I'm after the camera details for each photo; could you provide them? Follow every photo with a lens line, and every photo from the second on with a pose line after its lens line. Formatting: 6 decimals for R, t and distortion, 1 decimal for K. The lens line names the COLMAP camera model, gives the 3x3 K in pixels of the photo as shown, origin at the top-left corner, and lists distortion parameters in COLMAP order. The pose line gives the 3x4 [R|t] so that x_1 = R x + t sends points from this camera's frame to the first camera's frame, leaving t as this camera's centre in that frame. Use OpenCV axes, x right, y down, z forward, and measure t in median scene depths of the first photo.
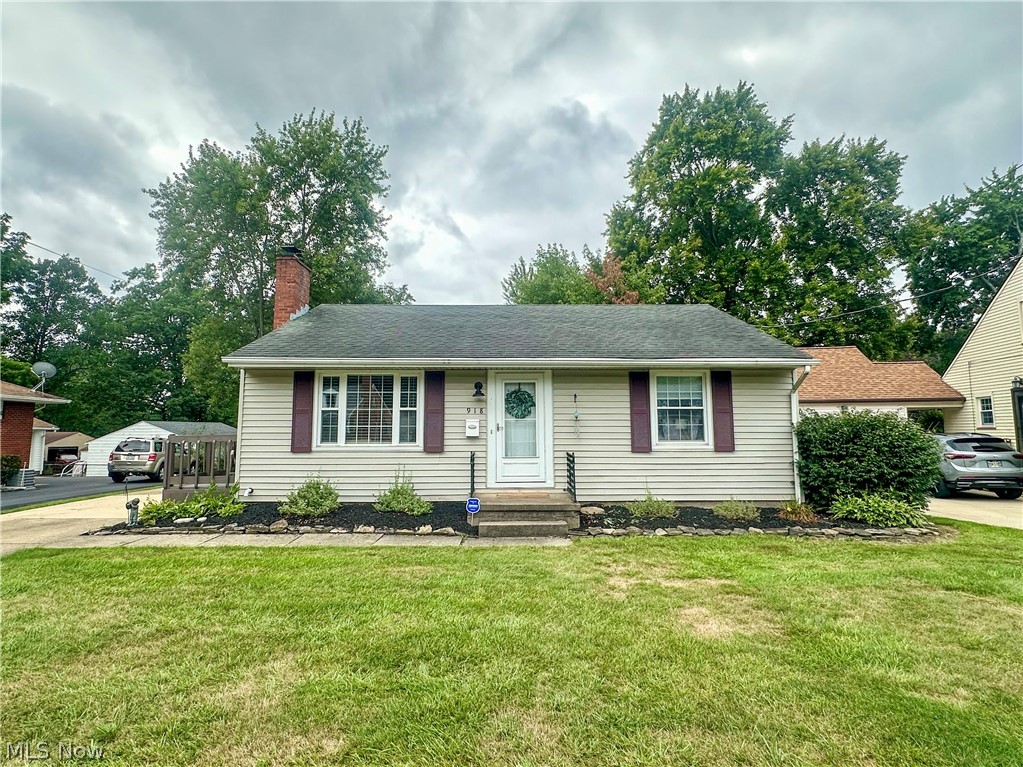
lens RADIAL K [[533.6, 0, 513.0], [0, 533.6, 367.7], [0, 0, 1]] dist [0.000213, 0.000445]
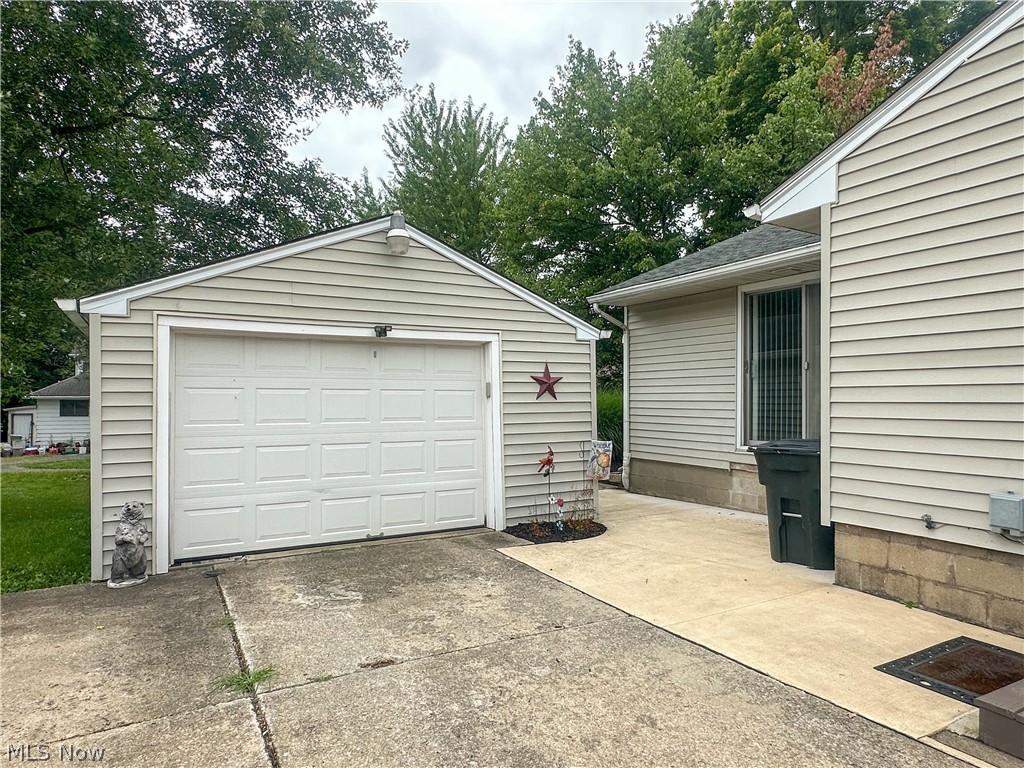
lens RADIAL K [[607.2, 0, 510.7], [0, 607.2, 391.1], [0, 0, 1]] dist [-0.001869, -0.000827]
pose [[0.869124, 0.012450, 0.494437, -0.964157], [-0.067579, 0.993297, 0.093780, 0.220561], [-0.489955, -0.114920, 0.864140, 1.525323]]
